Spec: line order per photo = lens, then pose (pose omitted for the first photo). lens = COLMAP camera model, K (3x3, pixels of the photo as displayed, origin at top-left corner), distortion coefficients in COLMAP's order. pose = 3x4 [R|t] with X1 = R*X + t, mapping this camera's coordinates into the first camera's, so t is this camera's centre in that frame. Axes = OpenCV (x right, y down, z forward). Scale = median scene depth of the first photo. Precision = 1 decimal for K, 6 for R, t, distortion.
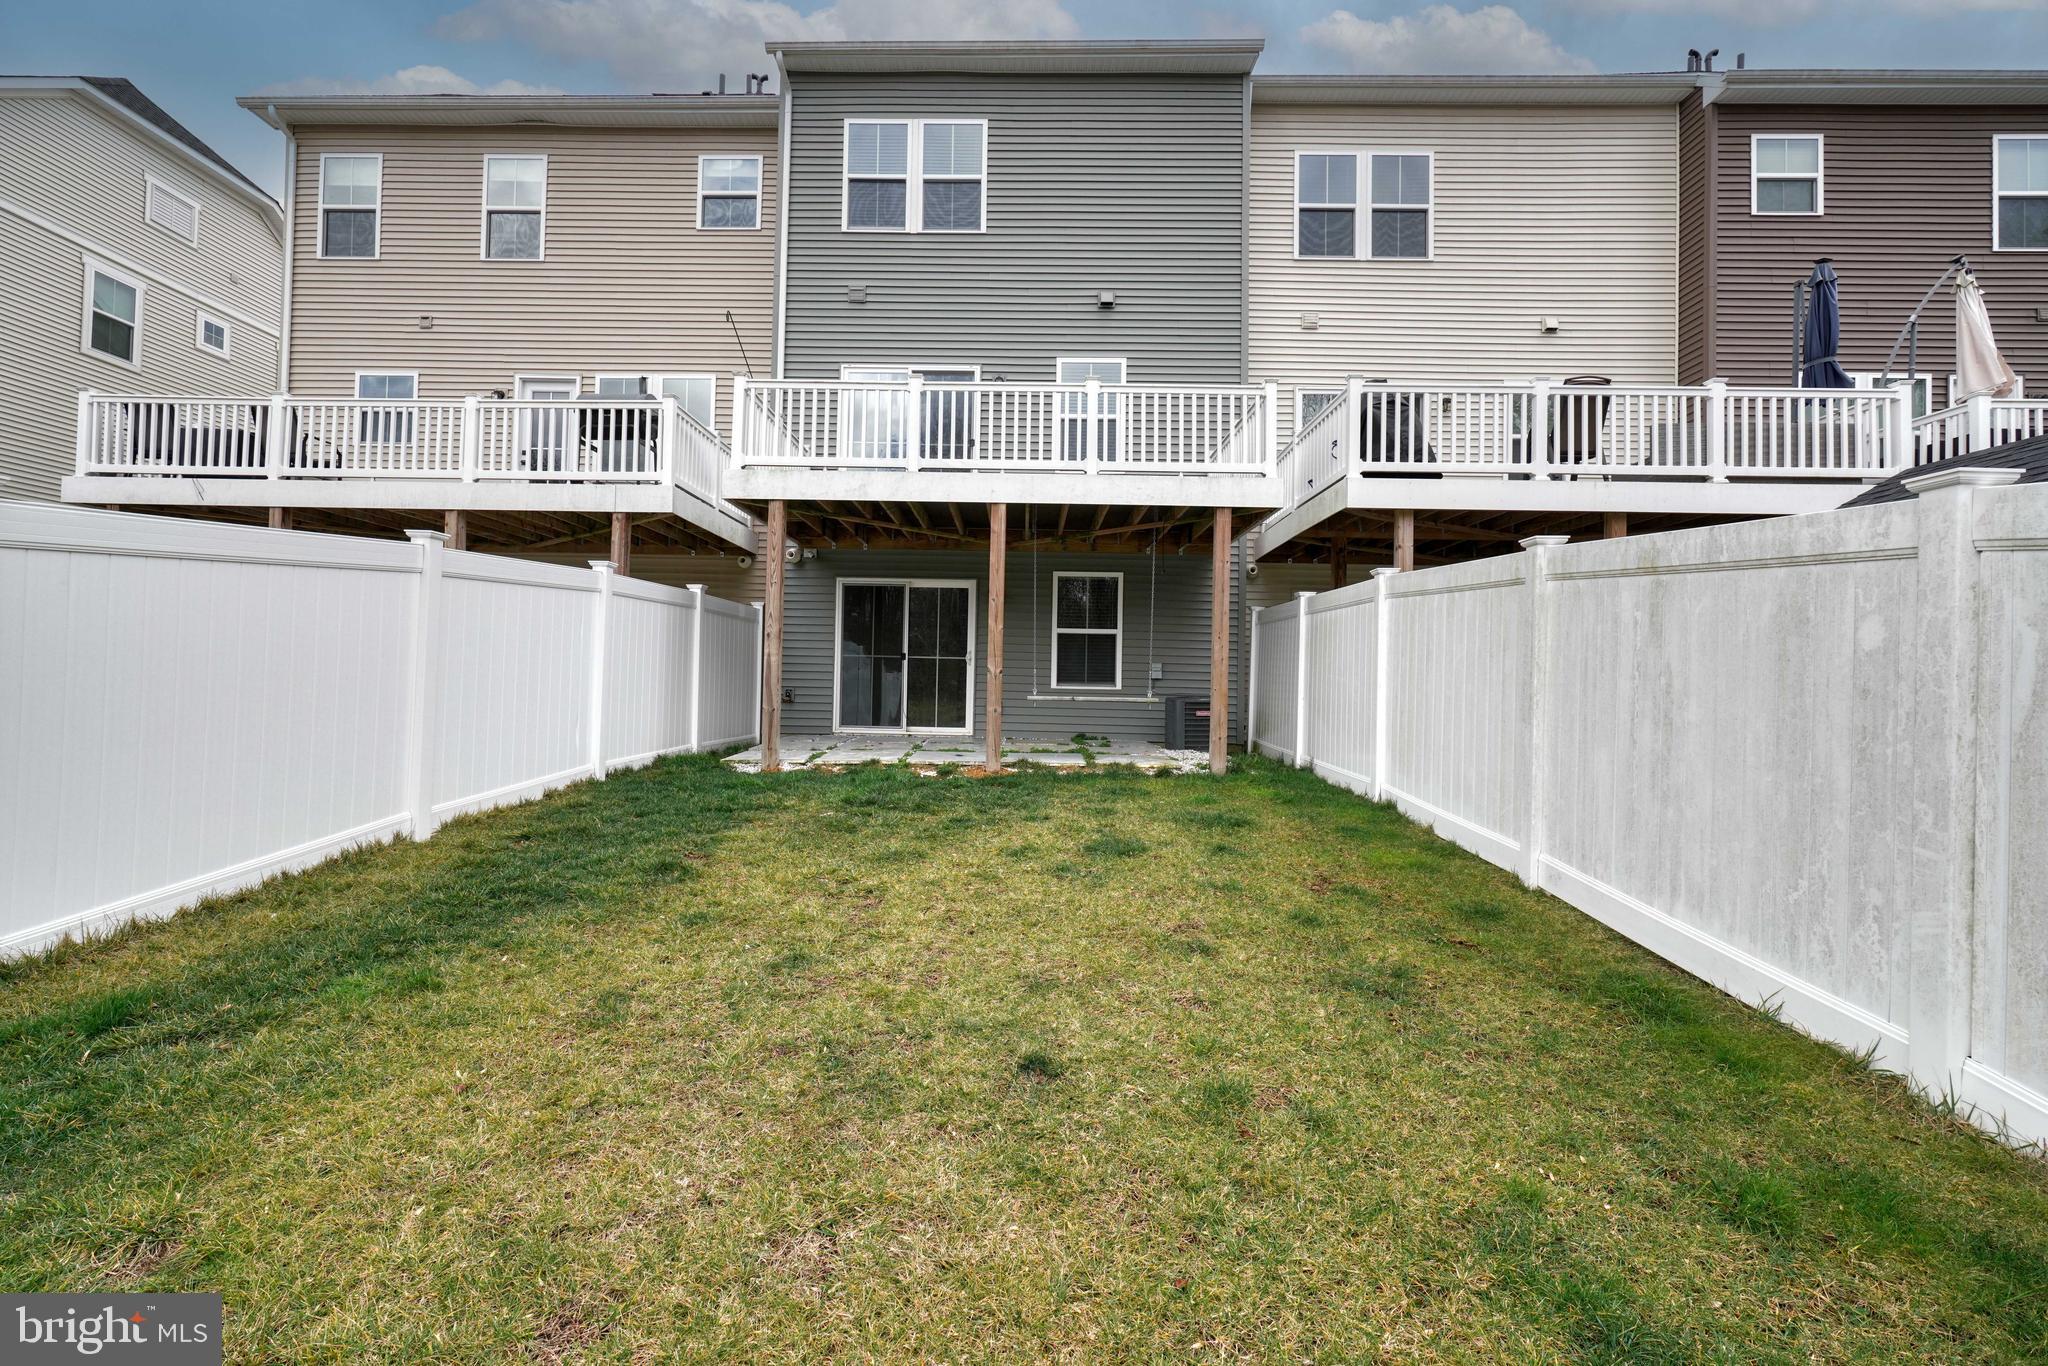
lens RADIAL K [[925.5, 0, 1024.0], [0, 925.5, 683.0], [0, 0, 1]] dist [-0.012803, 0.005284]
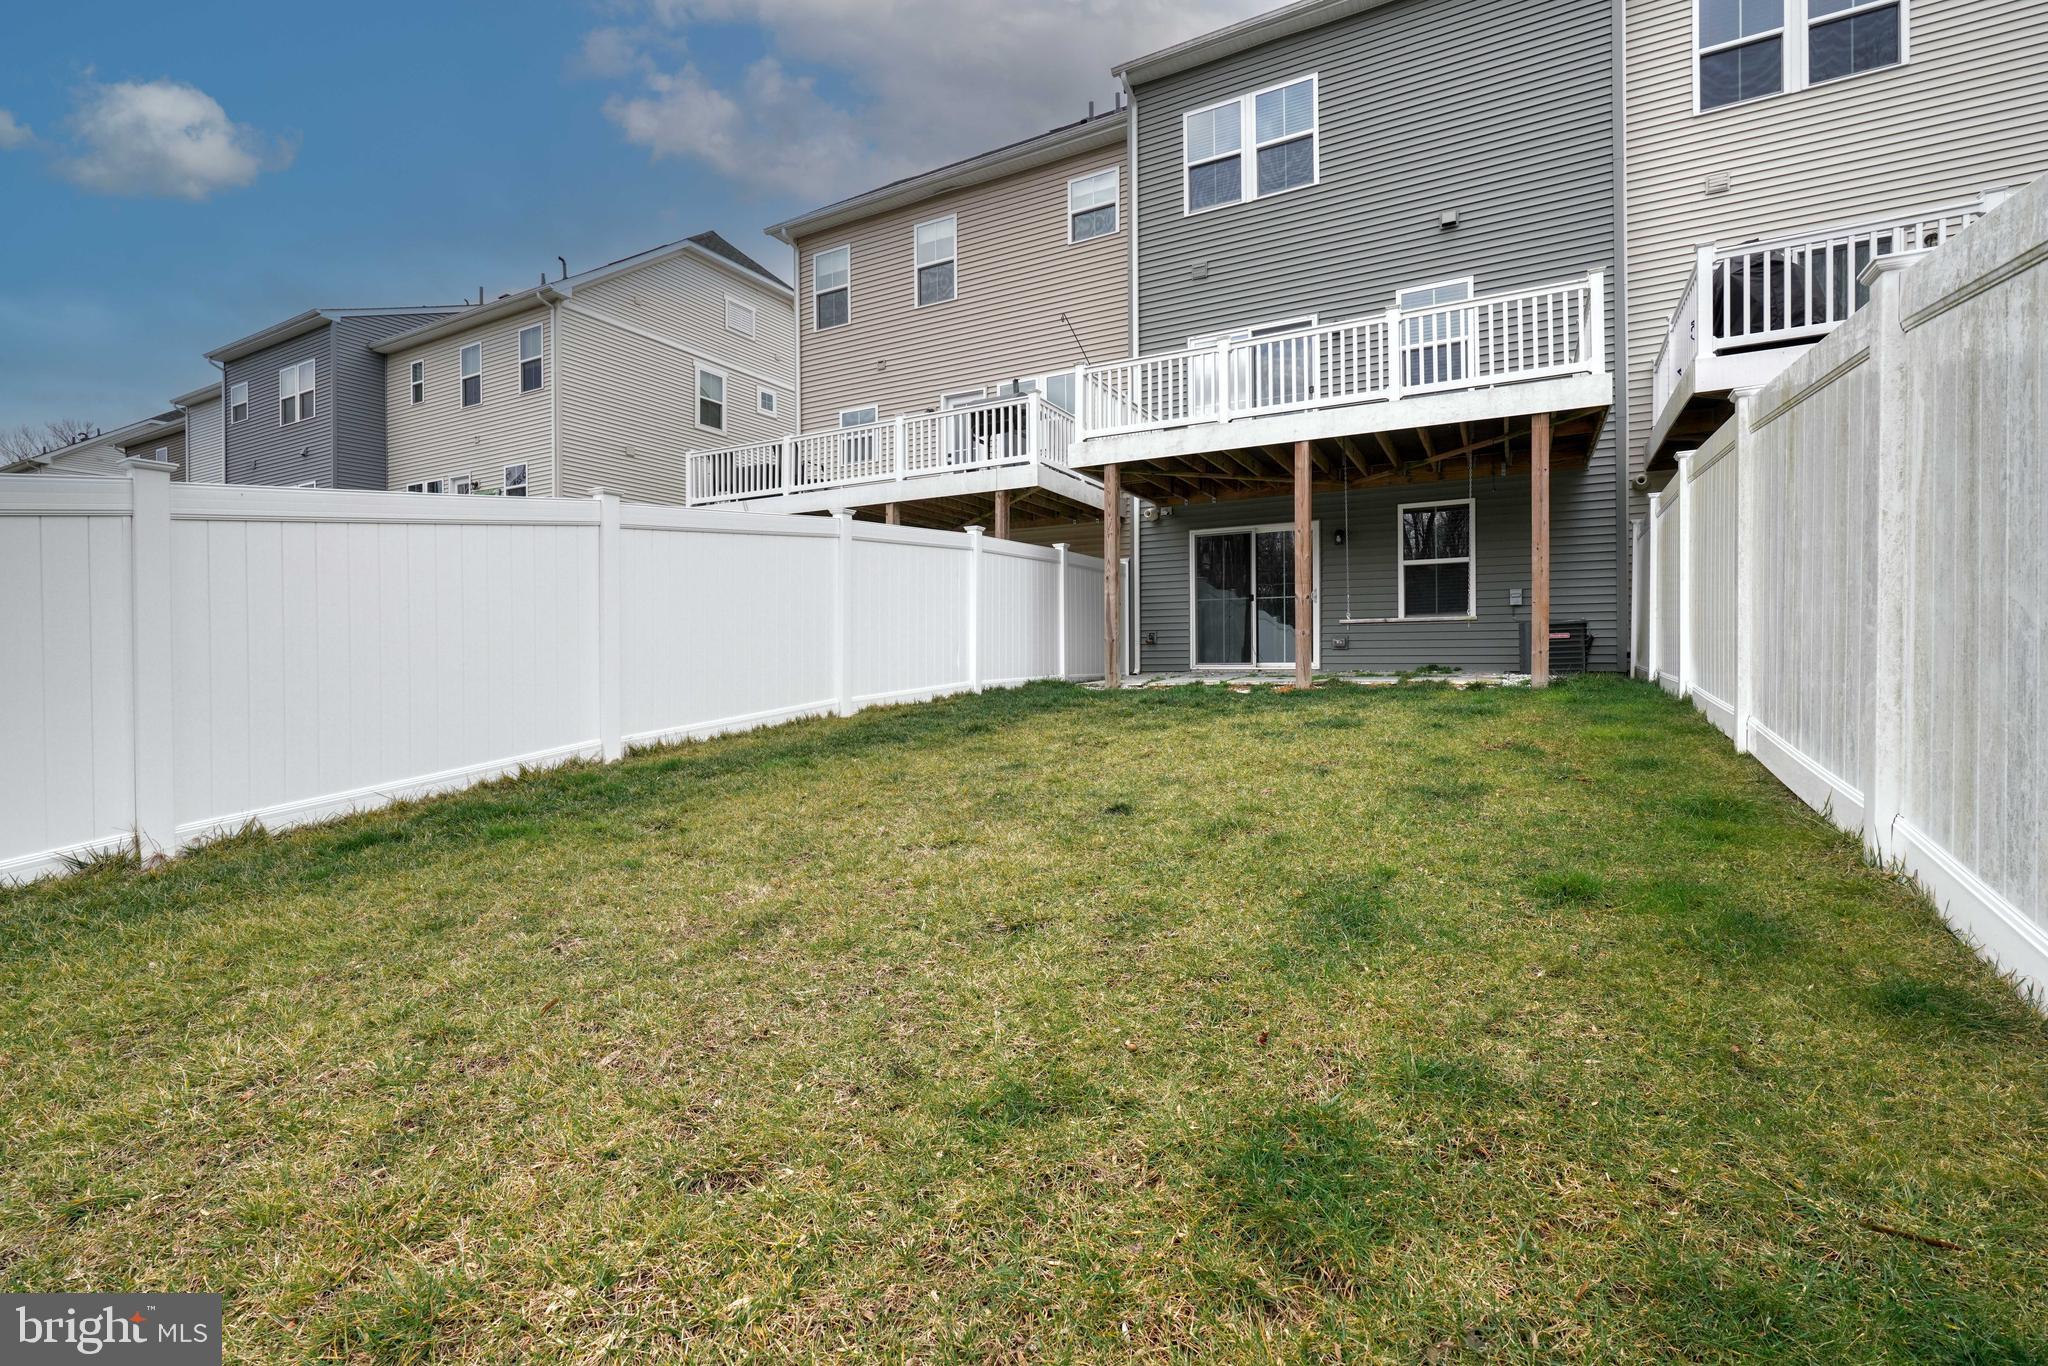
lens RADIAL K [[914.0, 0, 1020.1], [0, 914.0, 681.2], [0, 0, 1]] dist [-0.019842, 0.012624]
pose [[0.886968, -0.018728, -0.461451, 0.132386], [0.031394, 0.999311, 0.019785, 0.043253], [0.460763, -0.032036, 0.886945, -0.084254]]
